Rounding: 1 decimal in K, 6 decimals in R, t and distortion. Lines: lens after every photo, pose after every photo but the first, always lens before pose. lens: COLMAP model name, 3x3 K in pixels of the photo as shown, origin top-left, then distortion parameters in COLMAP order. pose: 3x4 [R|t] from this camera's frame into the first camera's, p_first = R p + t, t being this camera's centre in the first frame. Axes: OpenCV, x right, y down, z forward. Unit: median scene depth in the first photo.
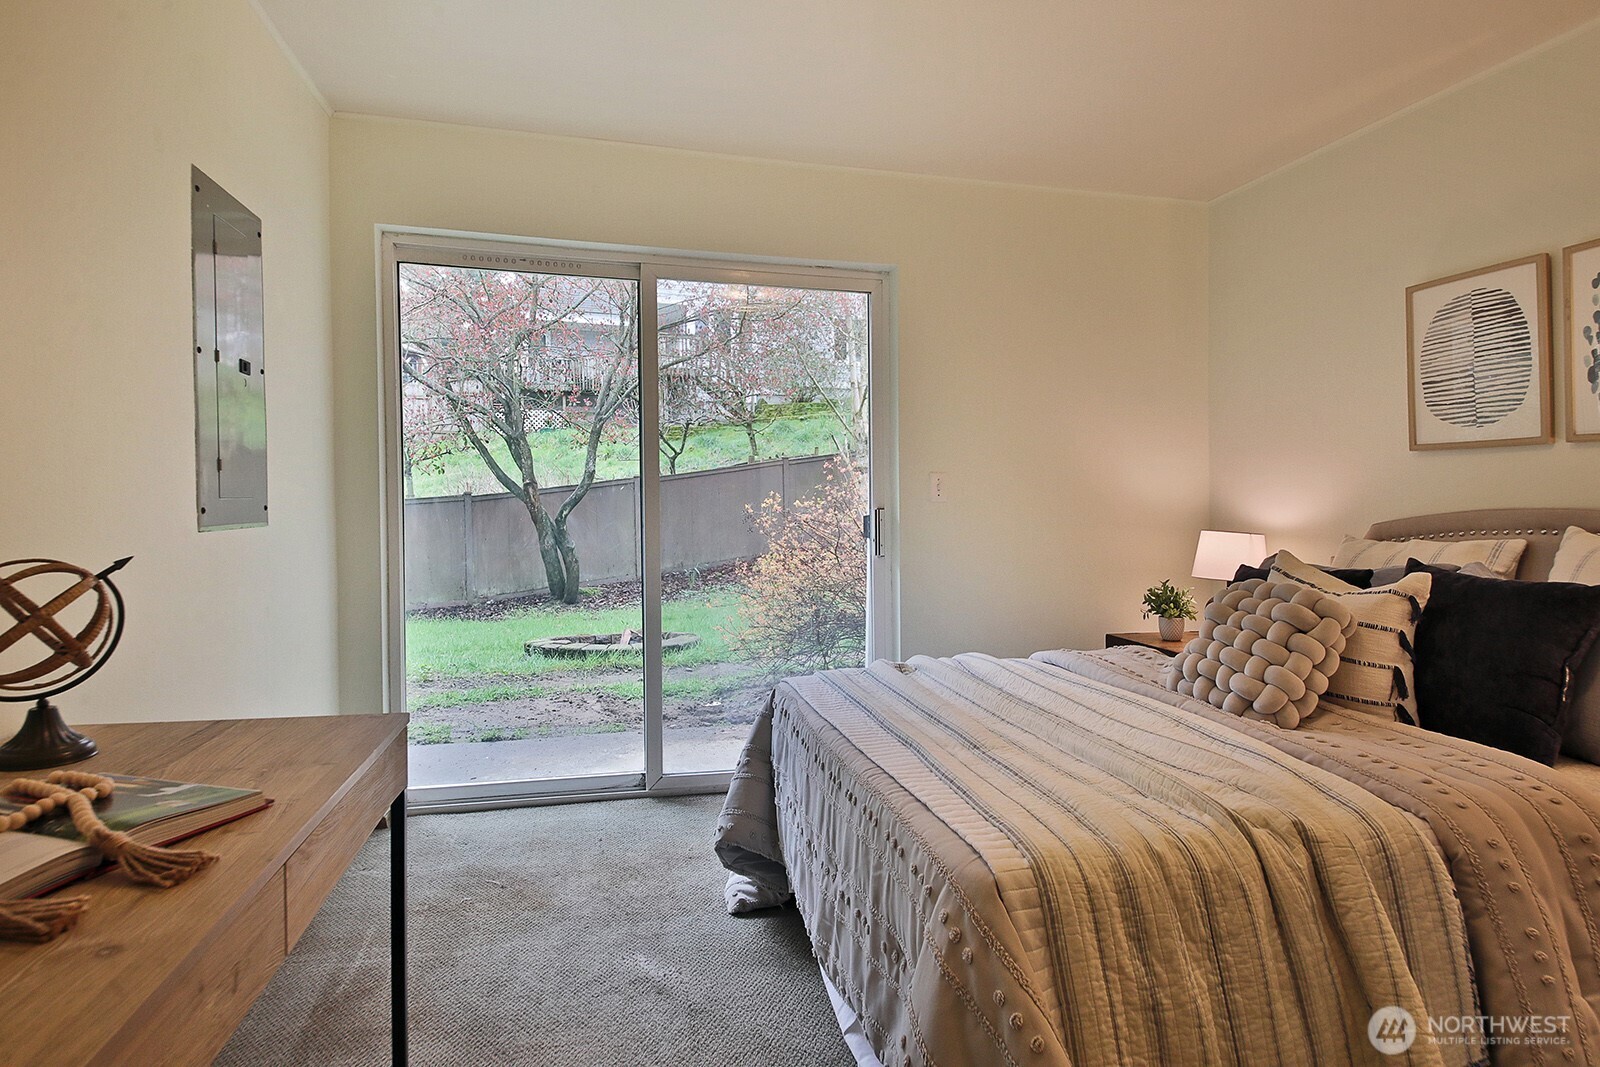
lens RADIAL K [[822.4, 0, 800.5], [0, 822.4, 504.6], [0, 0, 1]] dist [0.003459, 0.000409]
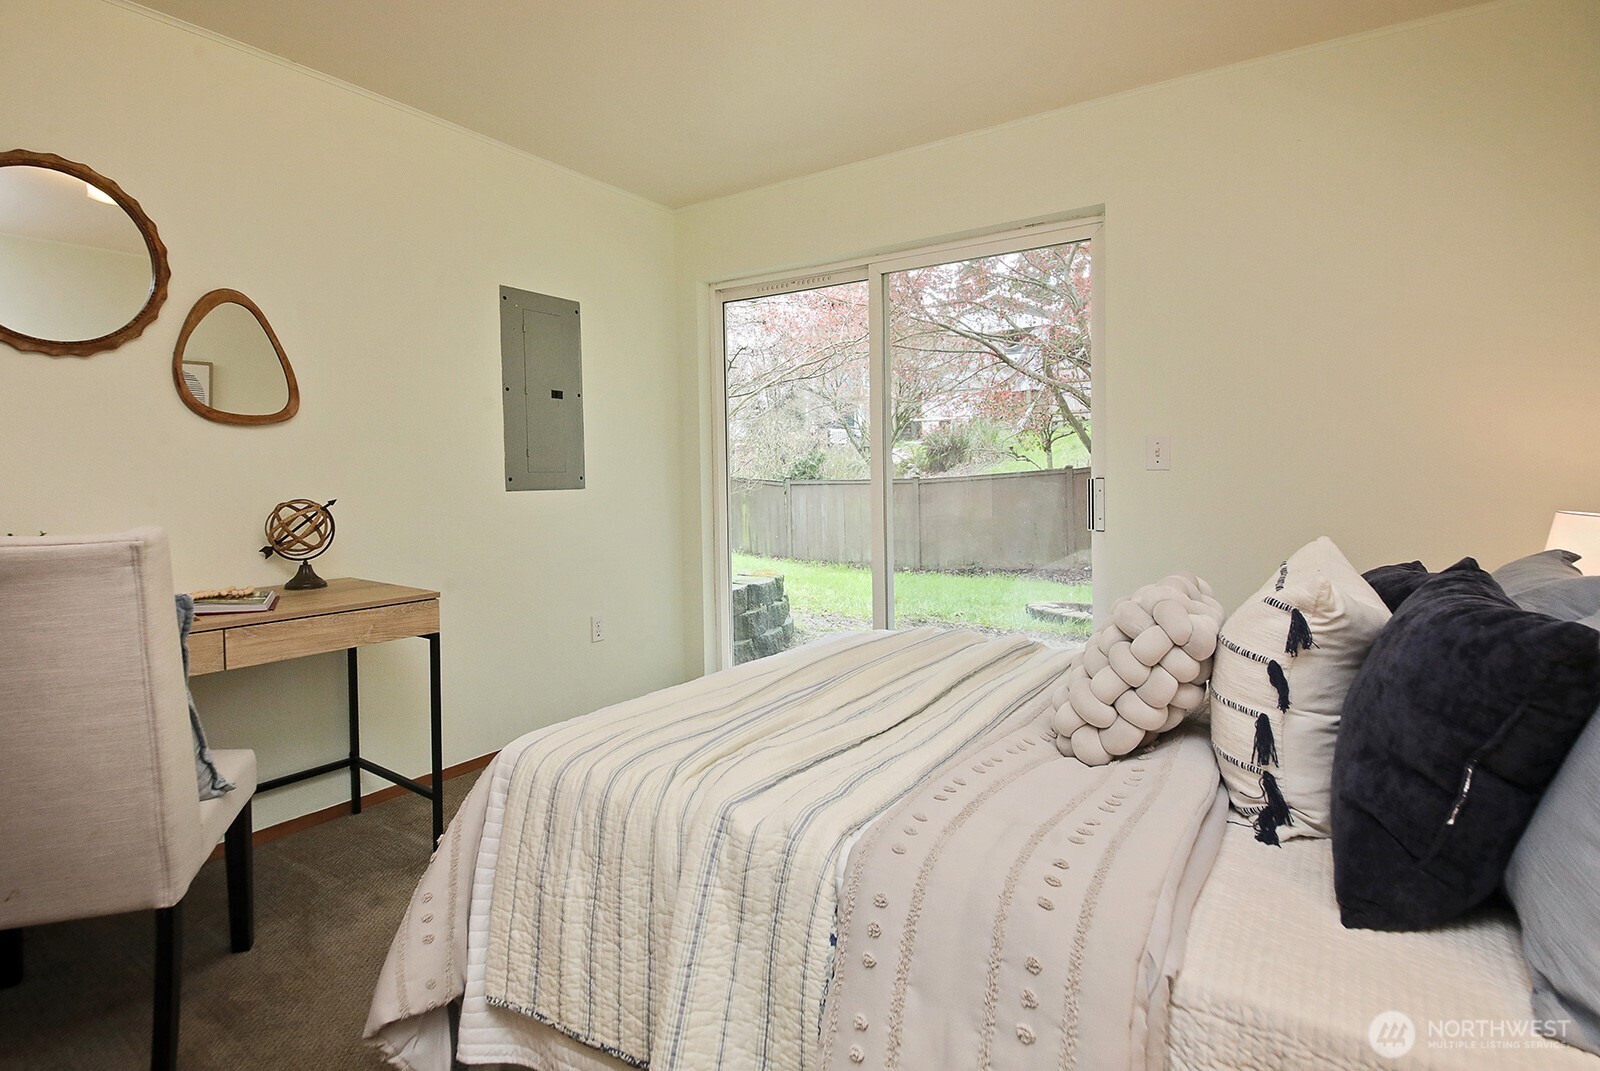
lens RADIAL K [[783.5, 0, 800.3], [0, 783.5, 502.5], [0, 0, 1]] dist [0.000835, 0.000155]
pose [[0.675951, 0.018458, -0.736715, 0.929923], [0.004333, 0.999569, 0.029019, 0.010050], [0.736934, -0.022807, 0.675580, 0.316405]]
